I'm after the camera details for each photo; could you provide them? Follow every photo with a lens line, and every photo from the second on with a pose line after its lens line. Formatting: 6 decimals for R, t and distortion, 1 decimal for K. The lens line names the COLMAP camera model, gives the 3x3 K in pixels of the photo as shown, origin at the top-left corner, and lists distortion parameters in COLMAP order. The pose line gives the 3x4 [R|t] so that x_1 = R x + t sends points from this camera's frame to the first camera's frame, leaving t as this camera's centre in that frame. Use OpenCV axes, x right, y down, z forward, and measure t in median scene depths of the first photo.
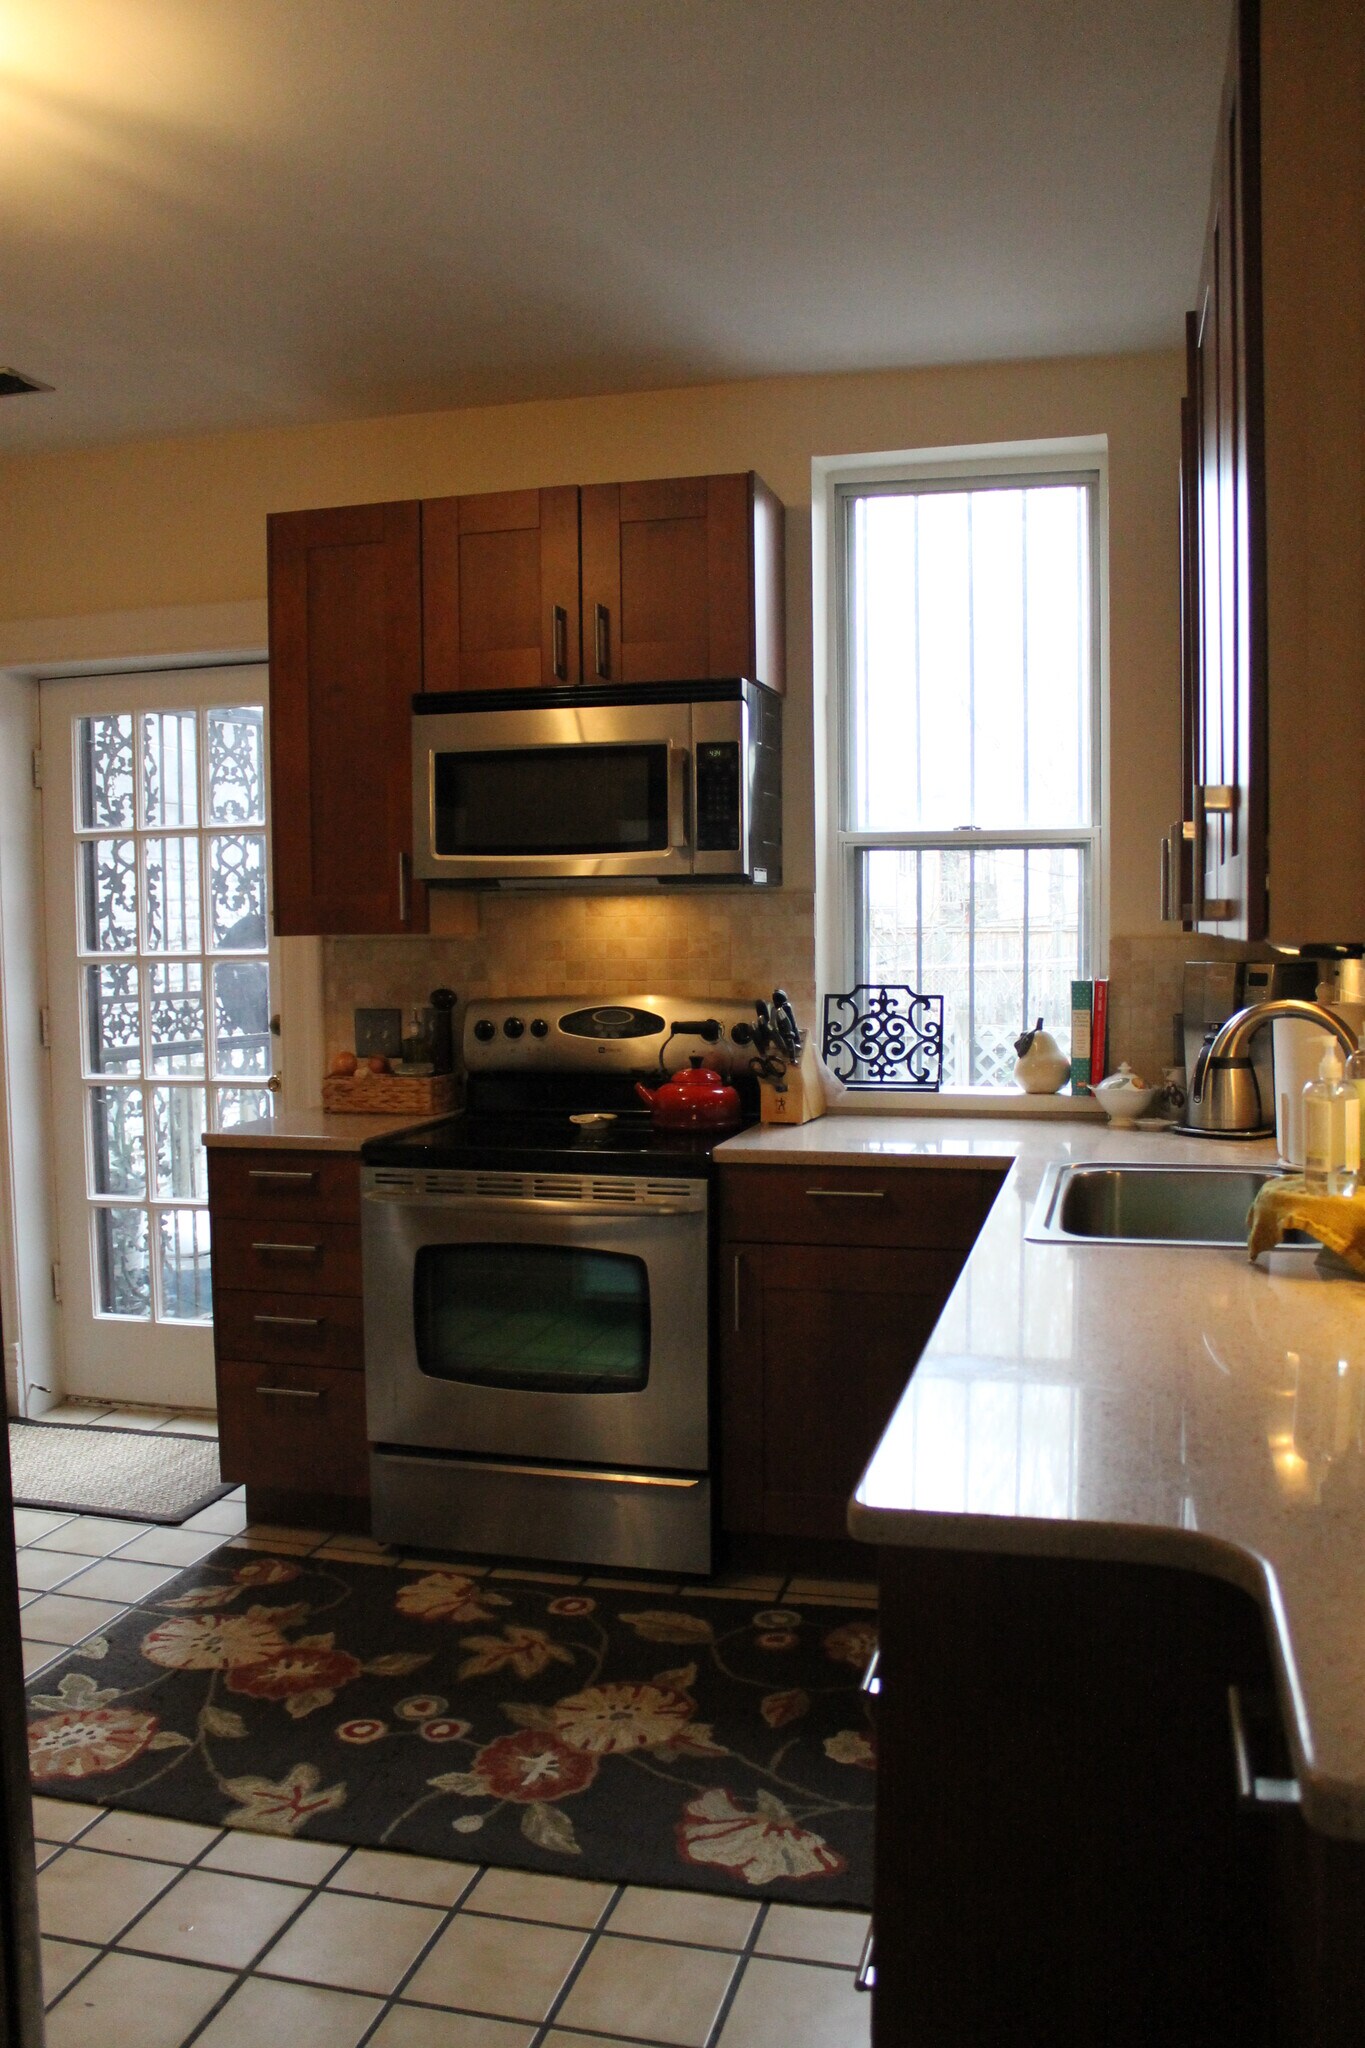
lens RADIAL K [[1730.7, 0, 682.5], [0, 1730.7, 1024.0], [0, 0, 1]] dist [-0.161867, 0.124136]
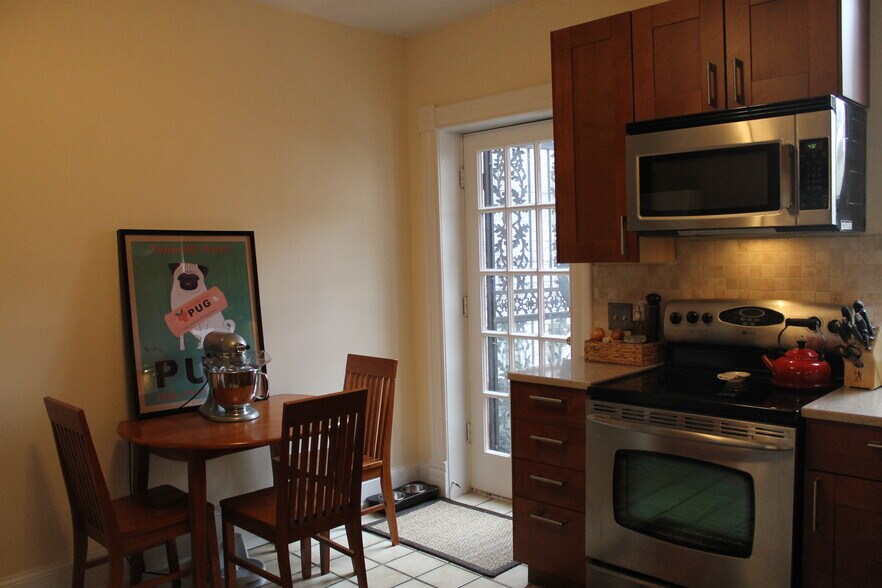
lens RADIAL K [[745.4, 0, 441.0], [0, 745.4, 294.0], [0, 0, 1]] dist [-0.161867, 0.124136]
pose [[0.865226, 0.017315, -0.501083, 0.049224], [-0.014259, 0.999849, 0.009928, -0.024453], [0.501179, -0.001445, 0.865342, 0.253823]]
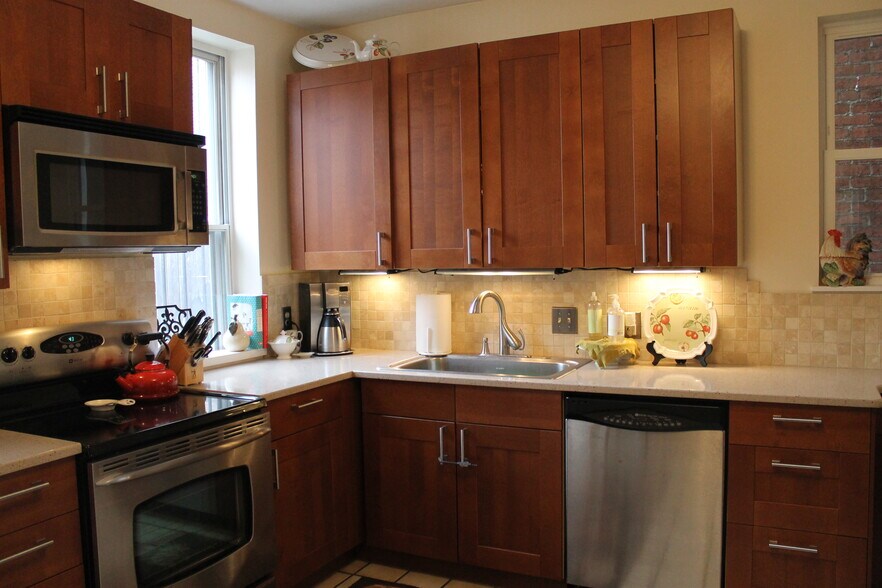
lens RADIAL K [[745.4, 0, 441.0], [0, 745.4, 294.0], [0, 0, 1]] dist [-0.161867, 0.124136]
pose [[0.211004, -0.053725, 0.976008, -0.583561], [0.076868, 0.996308, 0.038224, -0.042202], [-0.974458, 0.066958, 0.214354, 0.539621]]
